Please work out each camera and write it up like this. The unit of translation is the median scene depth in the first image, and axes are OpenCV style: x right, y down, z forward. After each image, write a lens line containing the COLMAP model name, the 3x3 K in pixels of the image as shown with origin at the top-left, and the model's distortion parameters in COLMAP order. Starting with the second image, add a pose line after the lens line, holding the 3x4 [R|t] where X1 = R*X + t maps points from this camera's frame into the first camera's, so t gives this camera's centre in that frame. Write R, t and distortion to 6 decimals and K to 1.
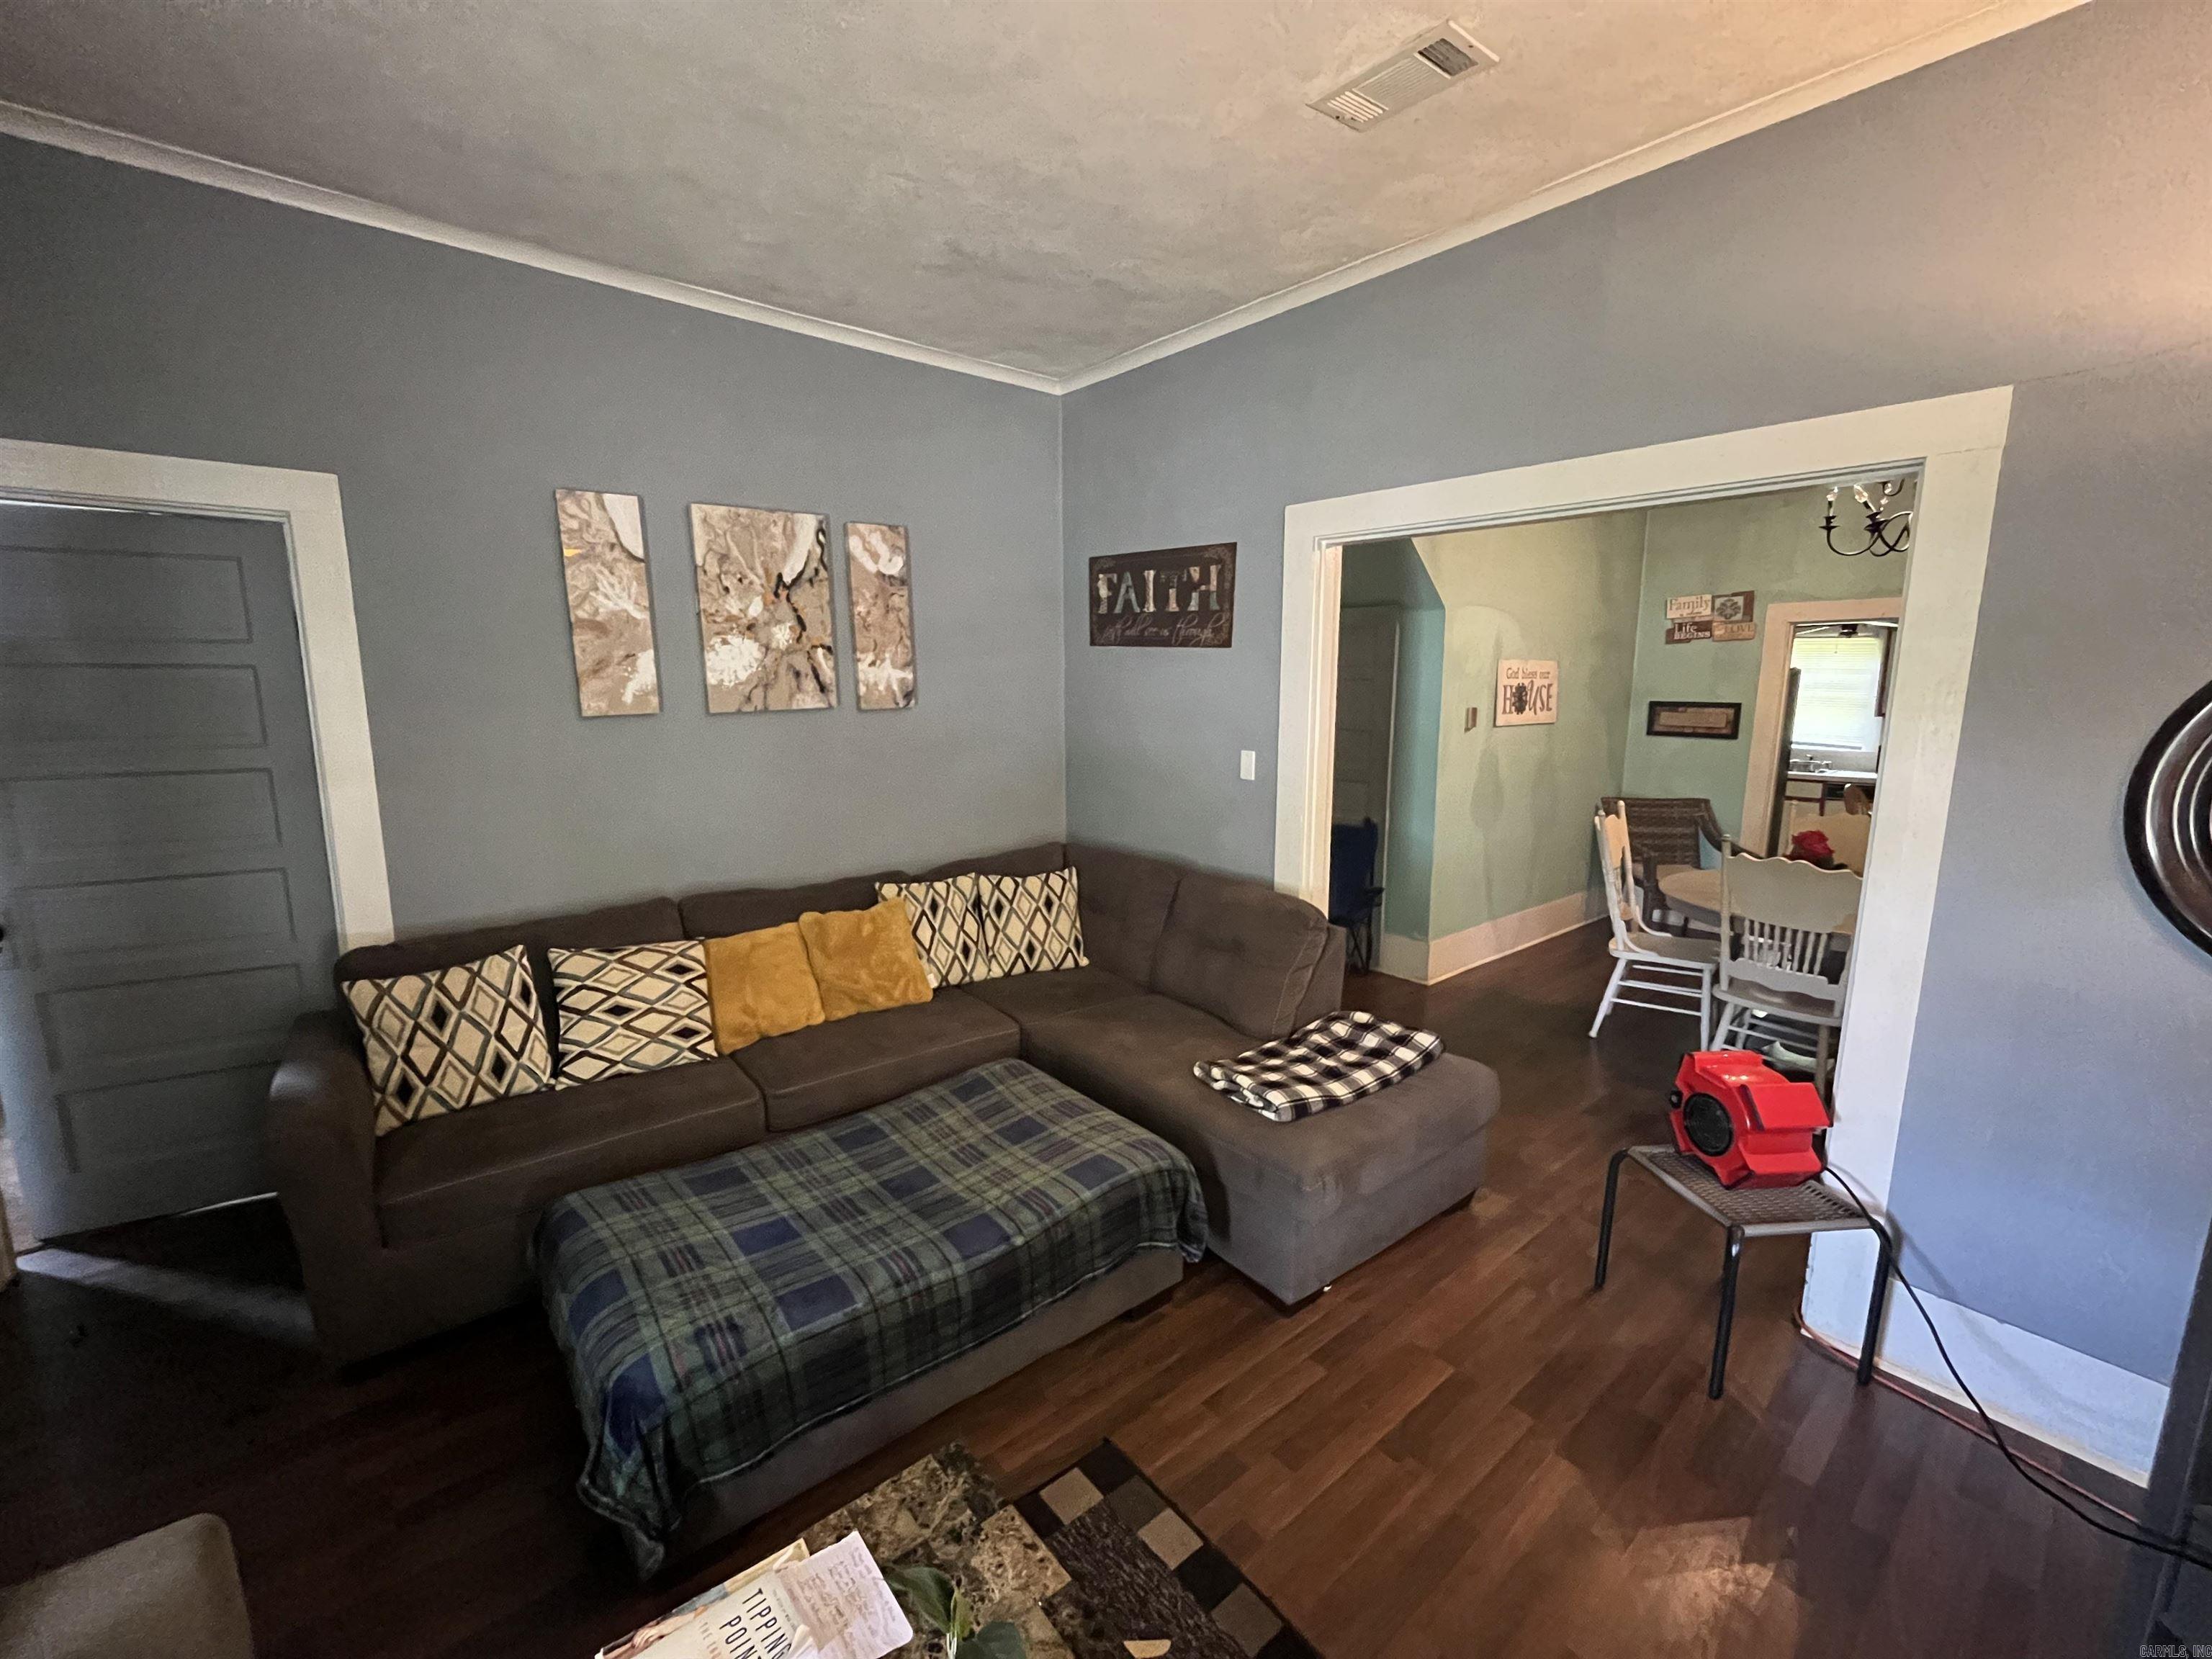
lens RADIAL K [[902.5, 0, 1100.0], [0, 902.5, 831.8], [0, 0, 1]] dist [0.000391, 0.000324]
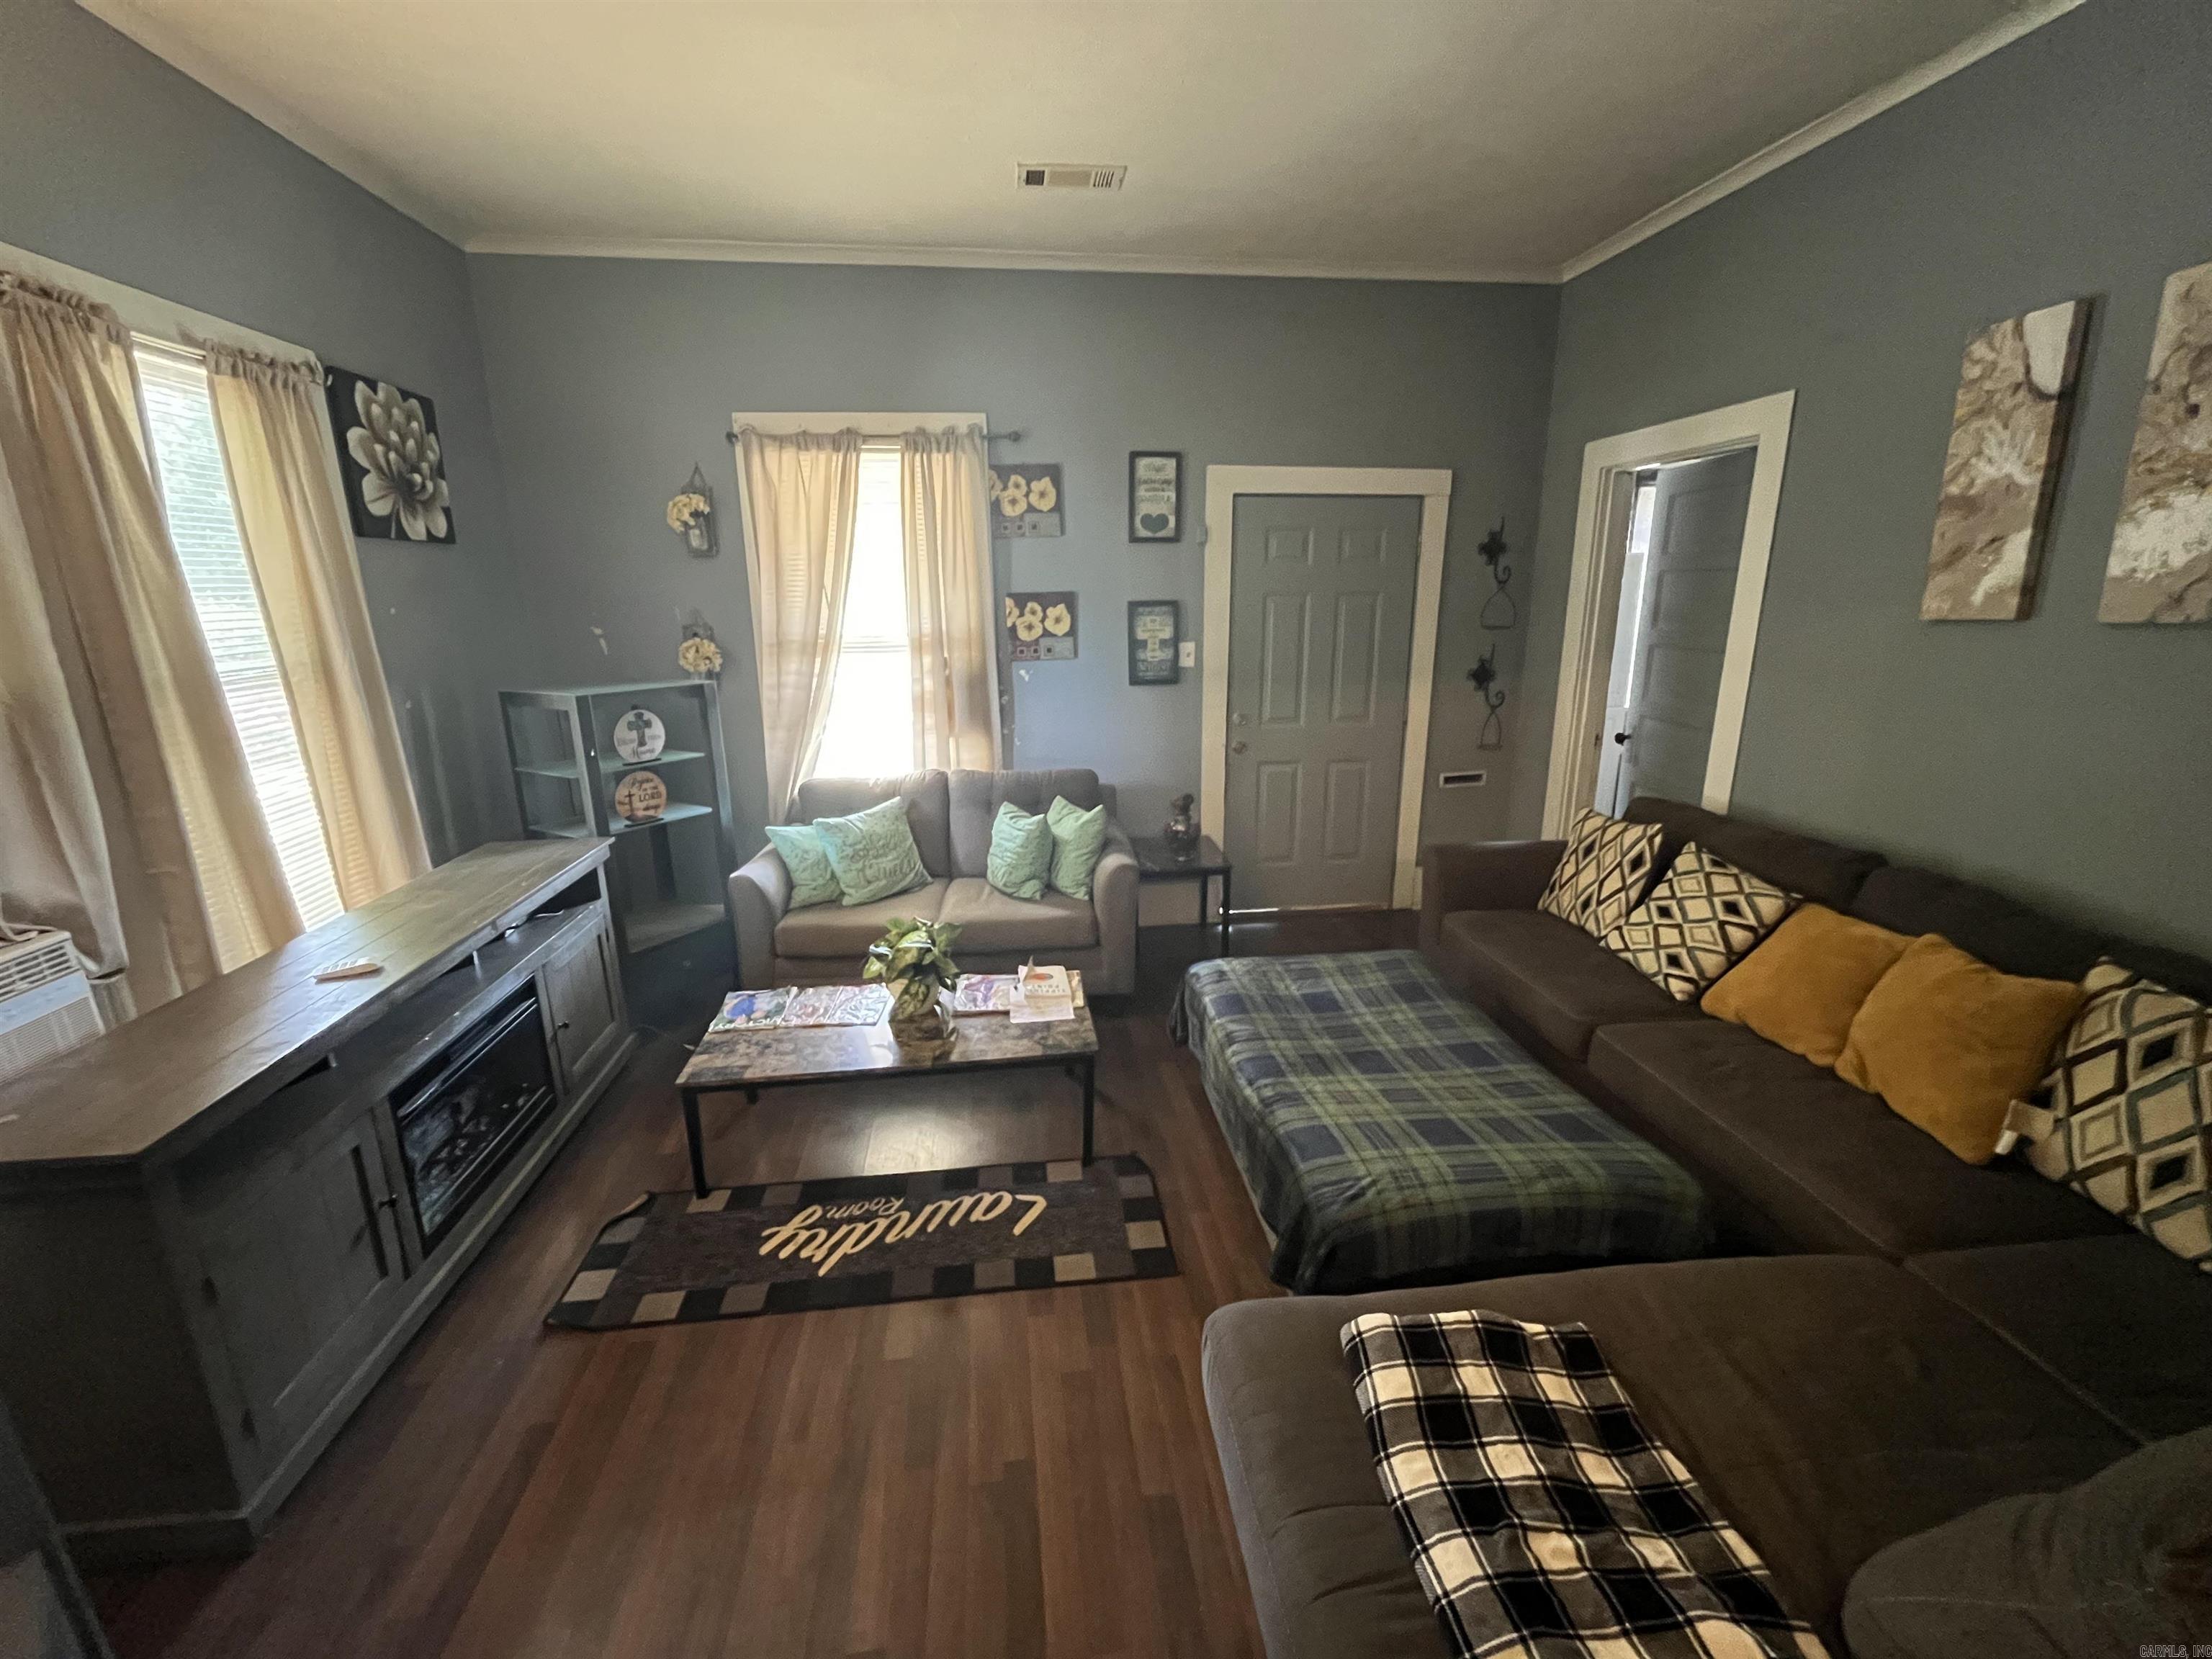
lens RADIAL K [[902.5, 0, 1100.0], [0, 902.5, 831.8], [0, 0, 1]] dist [0.000391, 0.000324]
pose [[-0.540268, 0.218712, -0.812574, 0.541604], [-0.126465, 0.933563, 0.335361, -0.128640], [0.831936, 0.283947, -0.476714, 0.823057]]
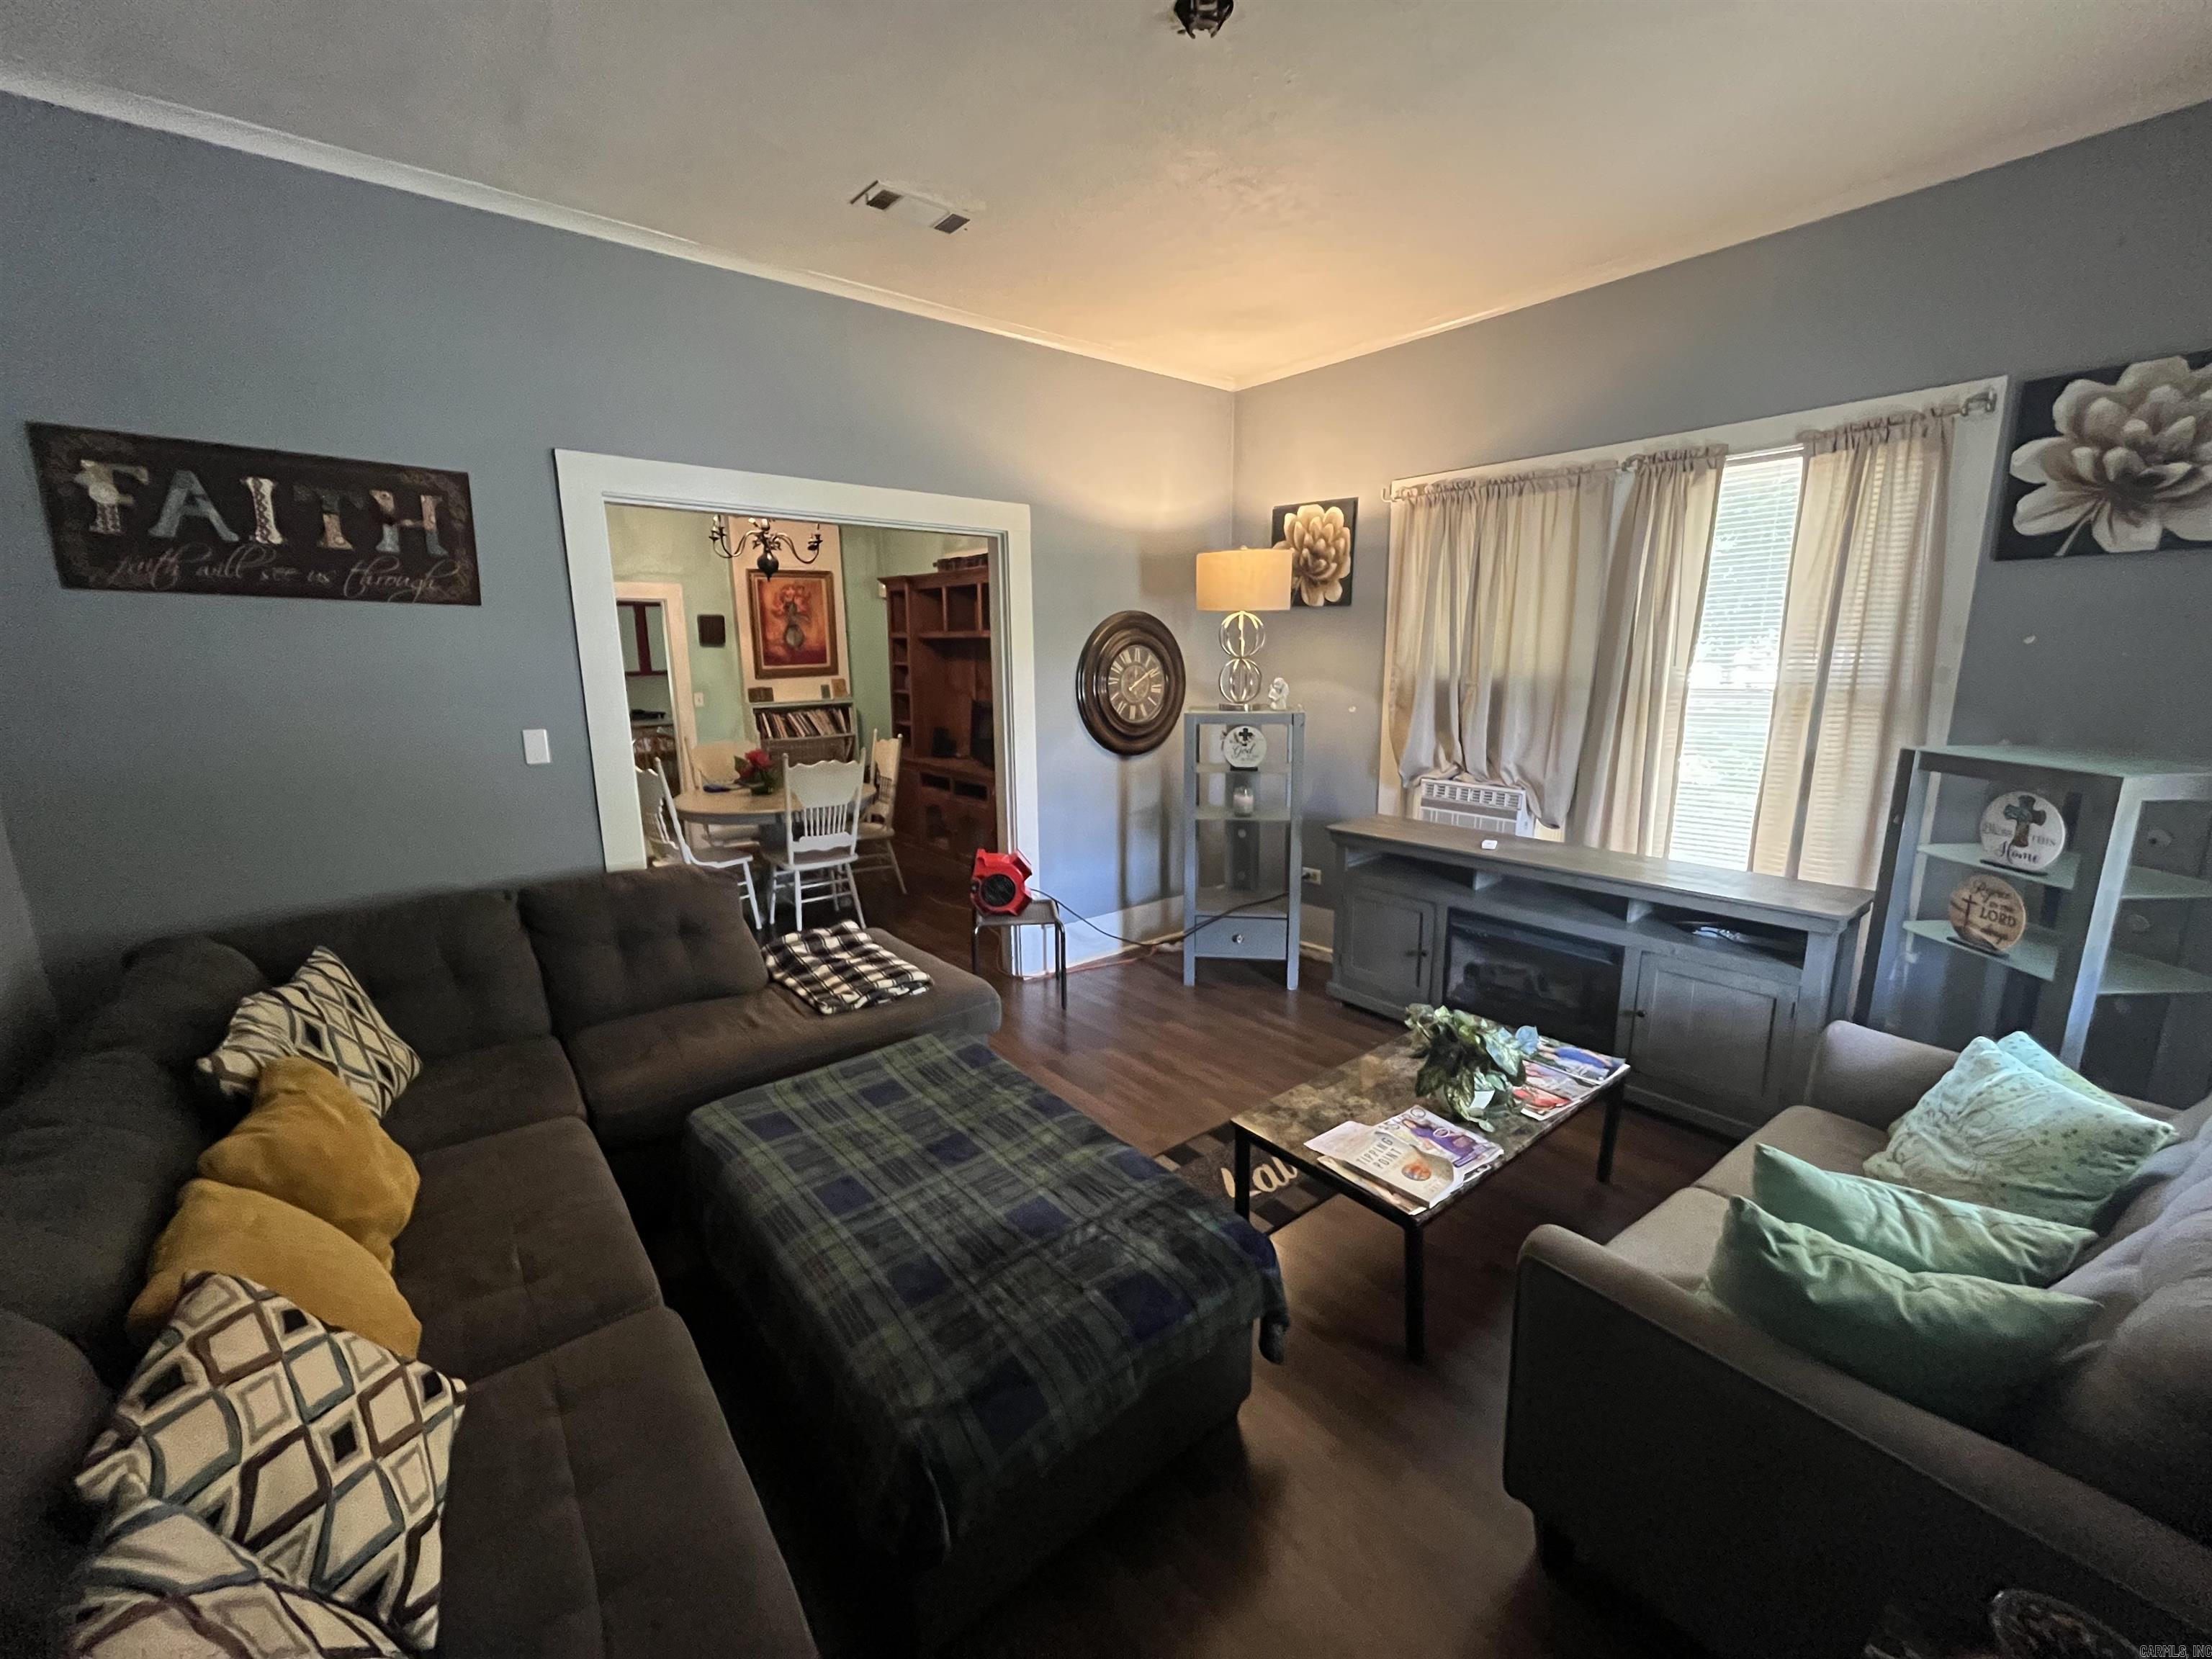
lens RADIAL K [[909.1, 0, 1106.0], [0, 909.1, 829.5], [0, 0, 1]] dist [-0.000125, 0.000124]
pose [[0.004464, -0.205324, 0.978684, -0.785932], [0.178912, 0.963066, 0.201231, -0.085815], [-0.983855, 0.174200, 0.041034, 0.517550]]
